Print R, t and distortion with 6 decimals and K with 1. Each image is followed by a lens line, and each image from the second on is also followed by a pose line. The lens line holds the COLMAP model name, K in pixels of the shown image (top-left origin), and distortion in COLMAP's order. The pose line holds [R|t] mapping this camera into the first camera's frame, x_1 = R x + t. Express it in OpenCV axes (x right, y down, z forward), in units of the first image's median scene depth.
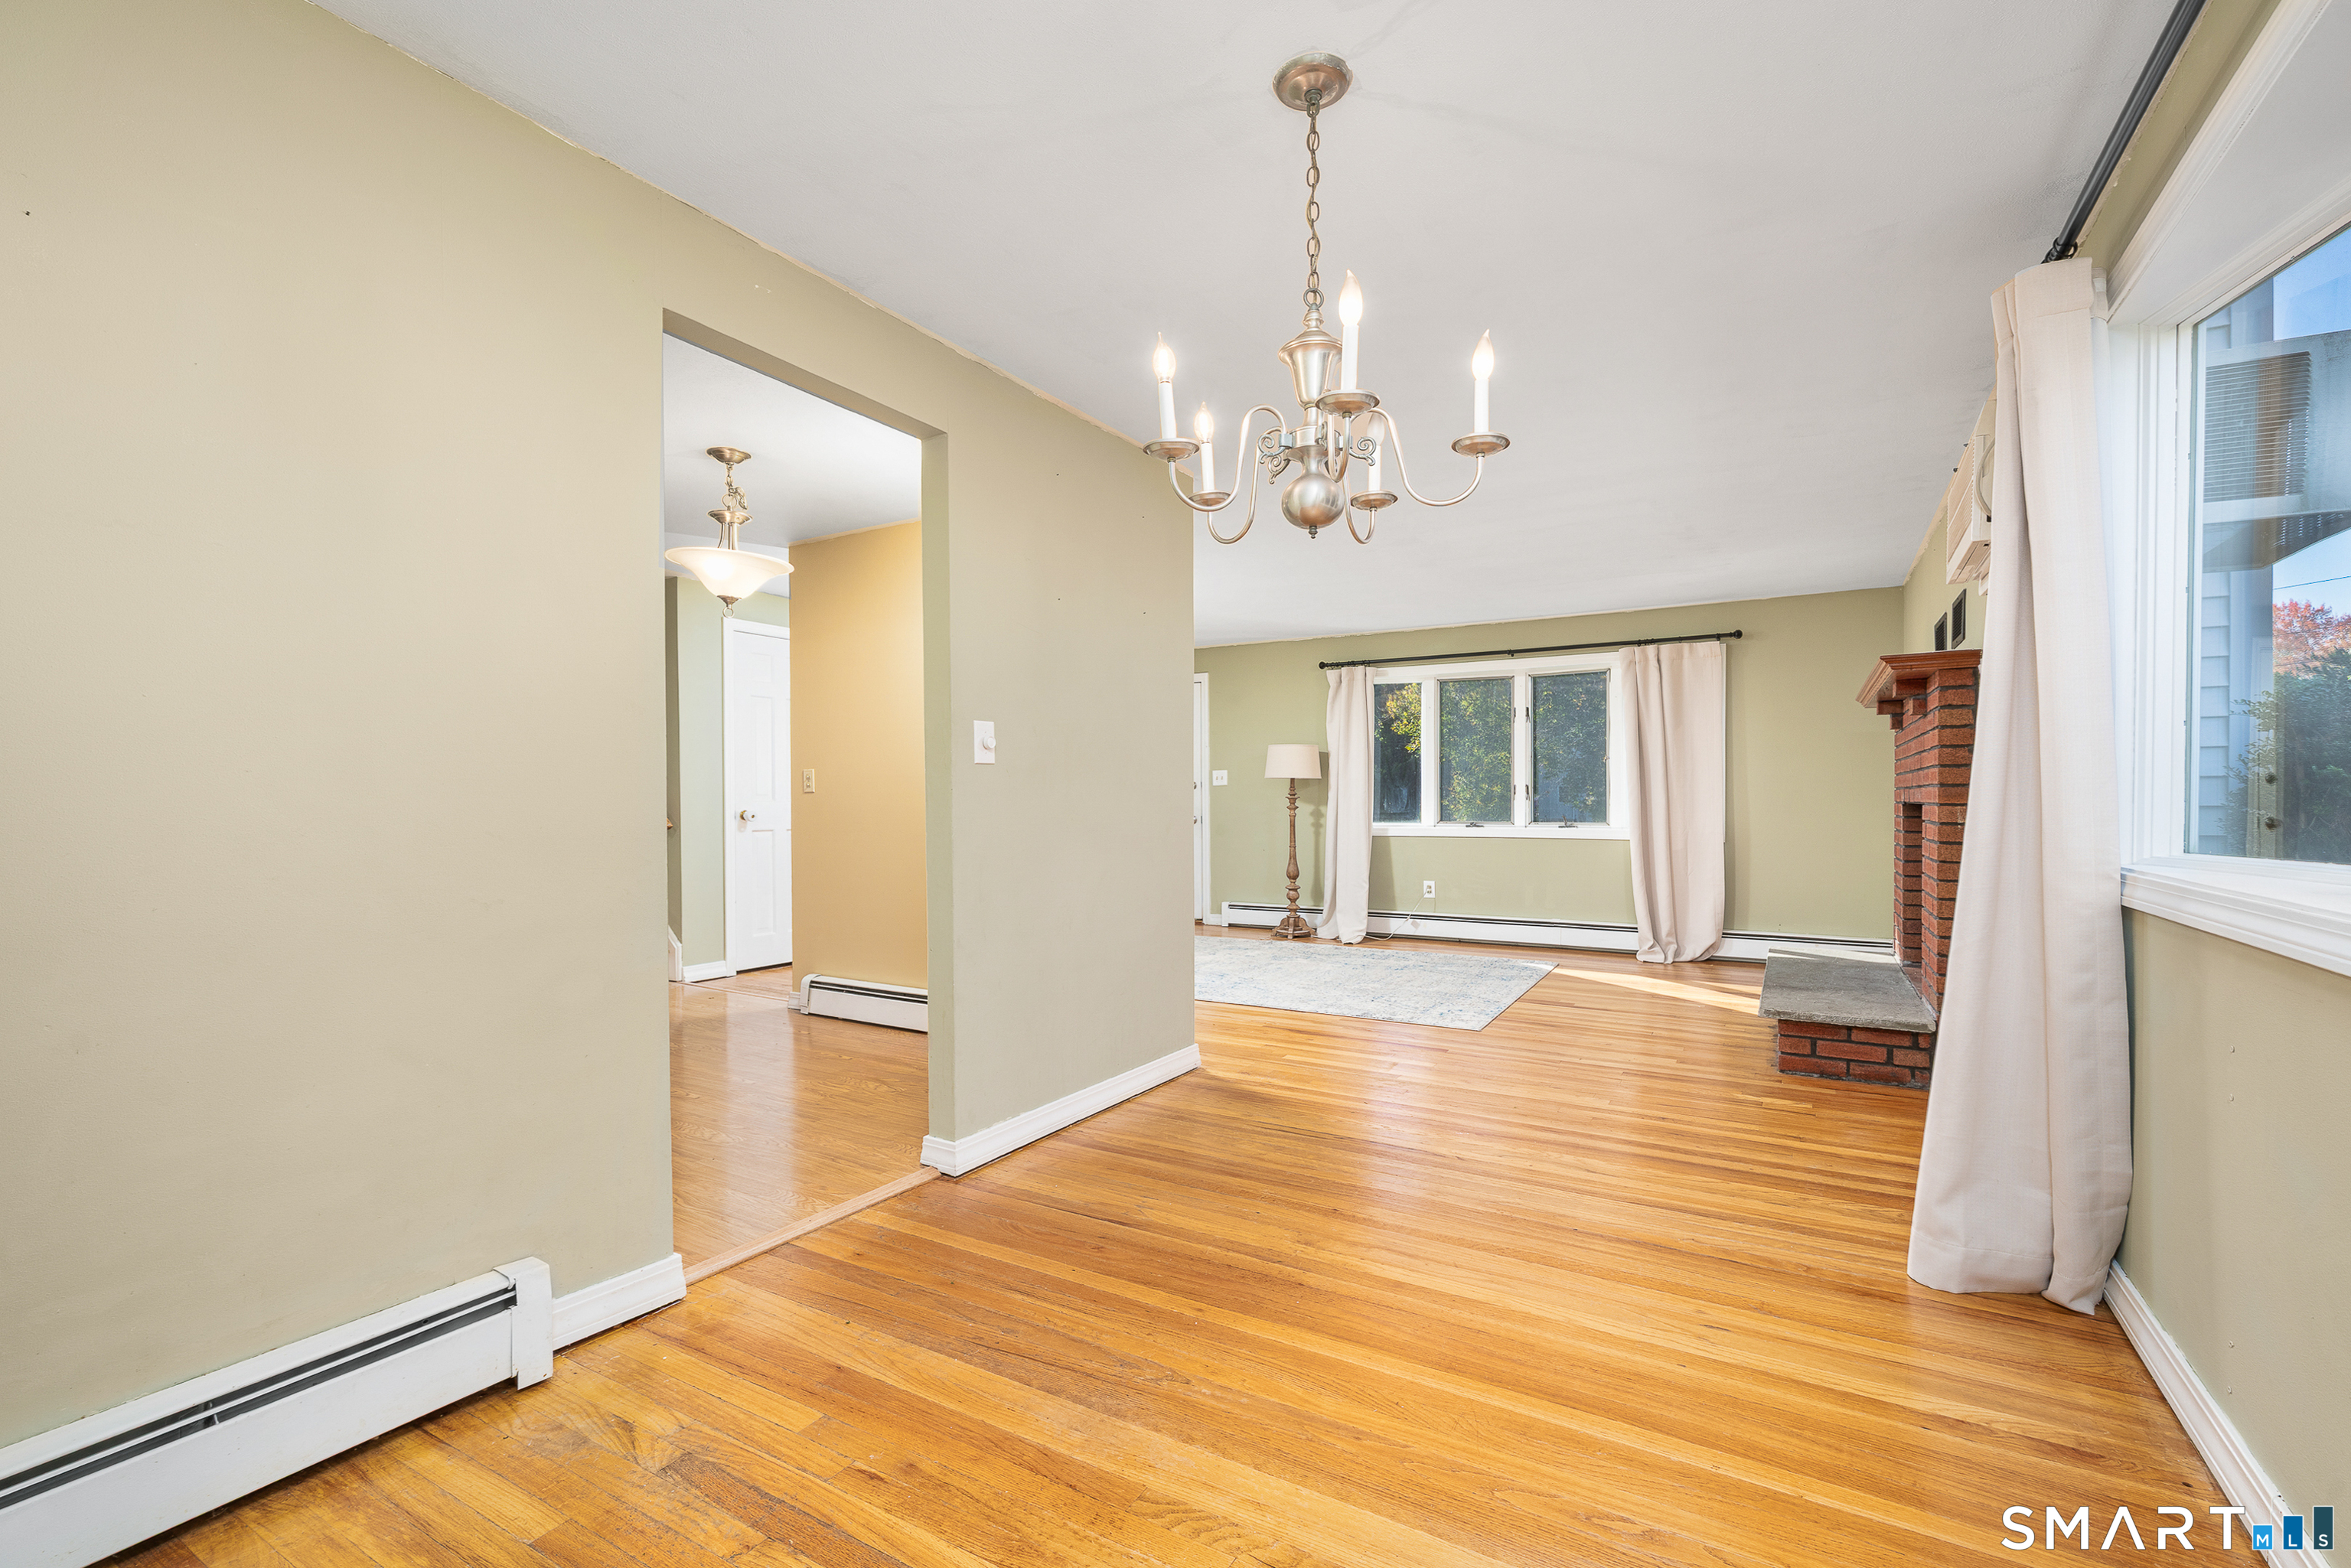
lens RADIAL K [[996.7, 0, 1177.0], [0, 996.7, 816.2], [0, 0, 1]] dist [0.000270, -0.000124]
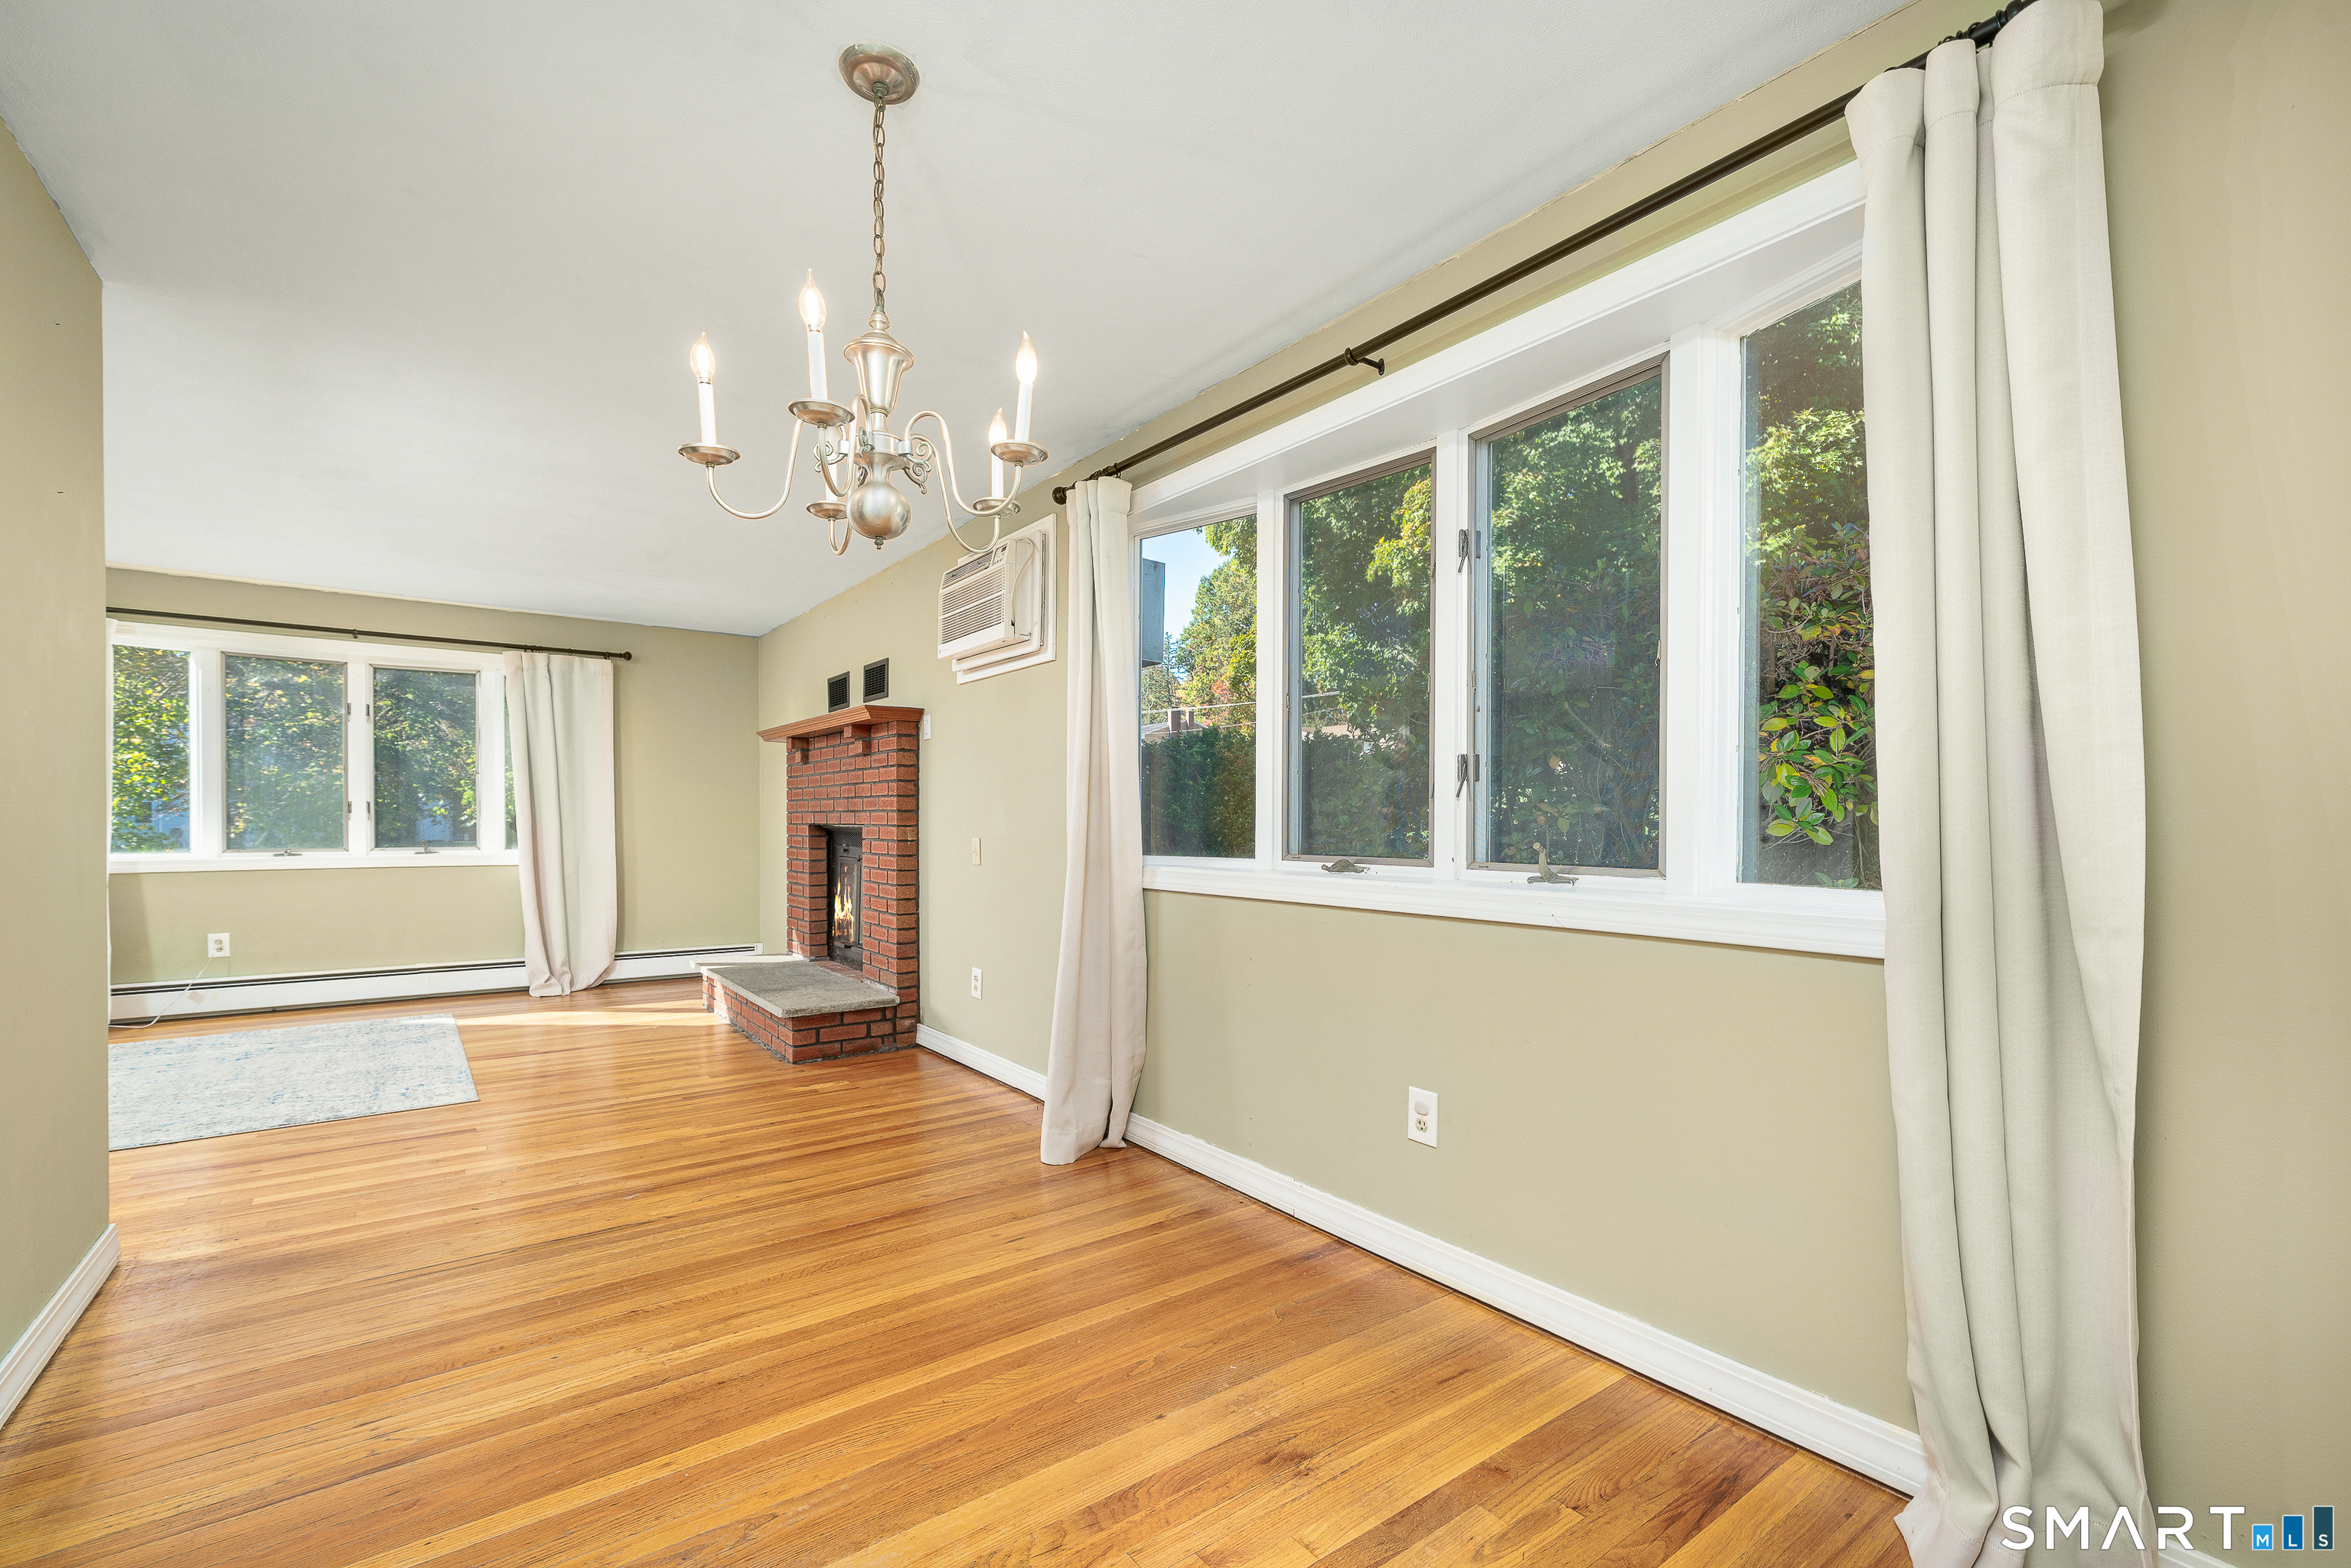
lens RADIAL K [[993.3, 0, 1215.5], [0, 993.3, 832.9], [0, 0, 1]] dist [0.000313, 0.000112]
pose [[0.374242, -0.006657, 0.927307, -0.257885], [0.010586, 0.999940, 0.002906, -0.002125], [-0.927271, 0.008729, 0.374289, 0.140213]]
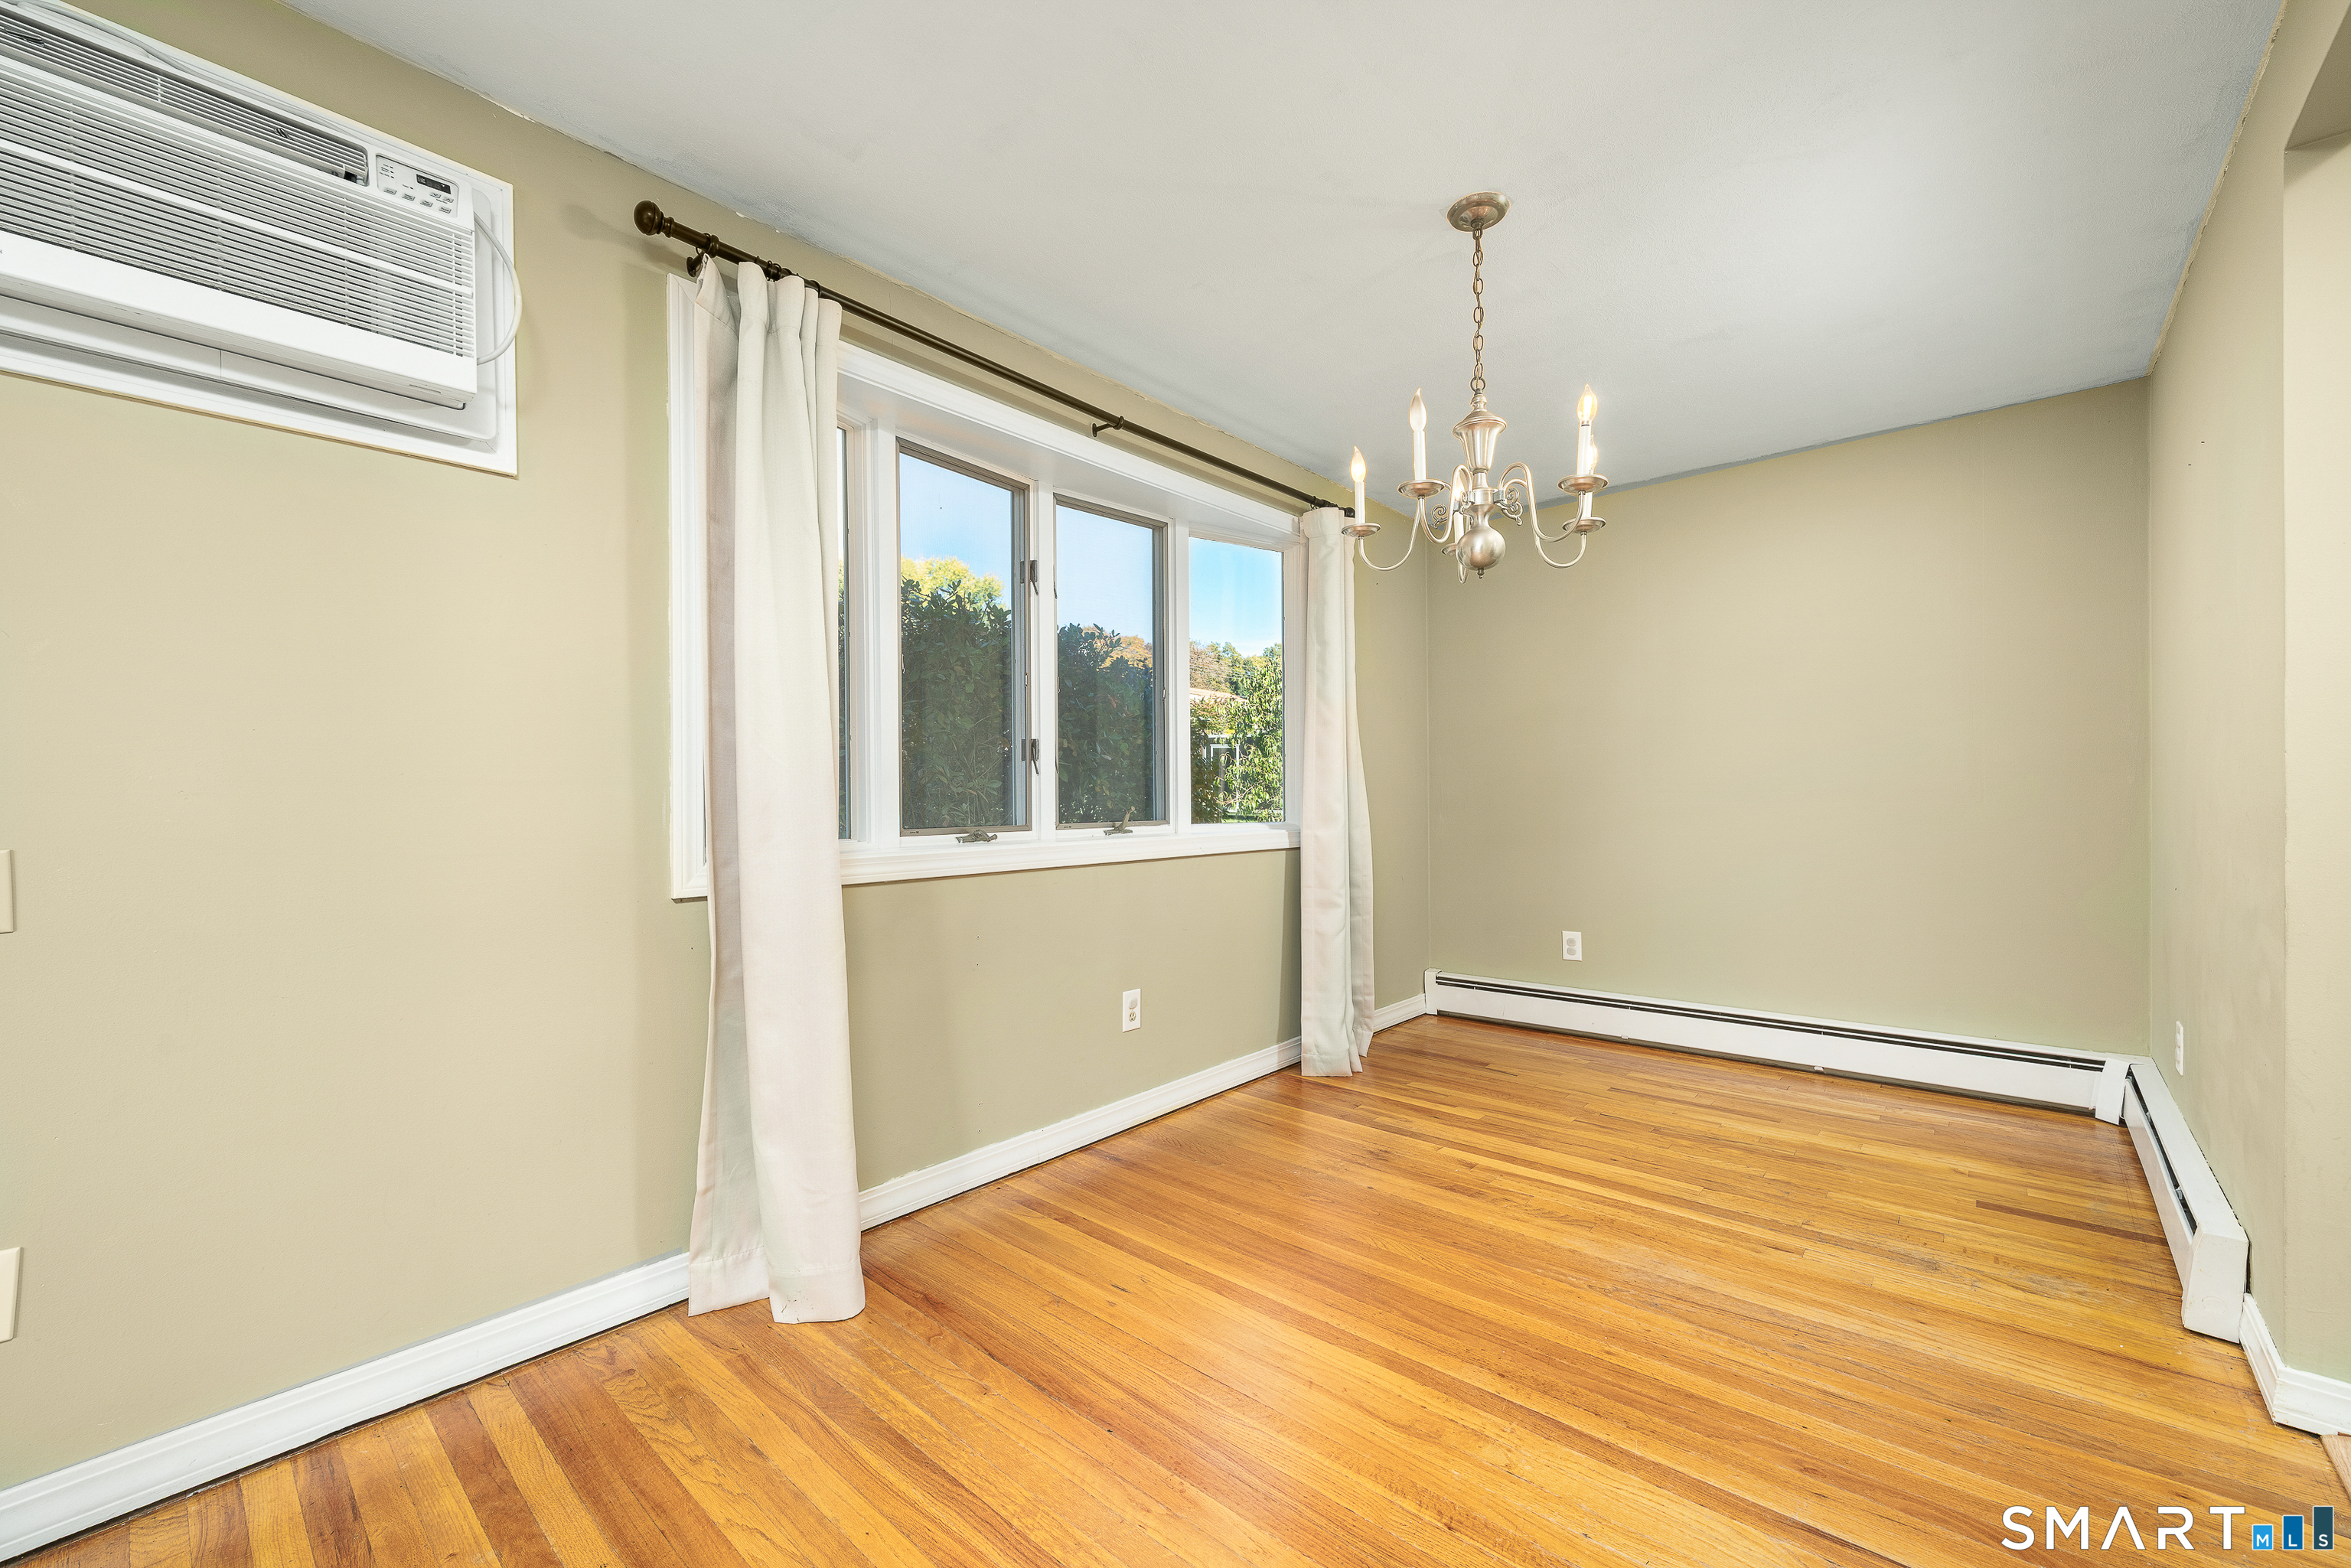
lens RADIAL K [[933.7, 0, 1177.5], [0, 933.7, 798.7], [0, 0, 1]] dist [-0.000250, -0.000026]
pose [[-0.979412, 0.008930, 0.201673, 0.106654], [0.012414, 0.999795, 0.016017, -0.011509], [-0.201488, 0.018191, -0.979322, 0.894523]]
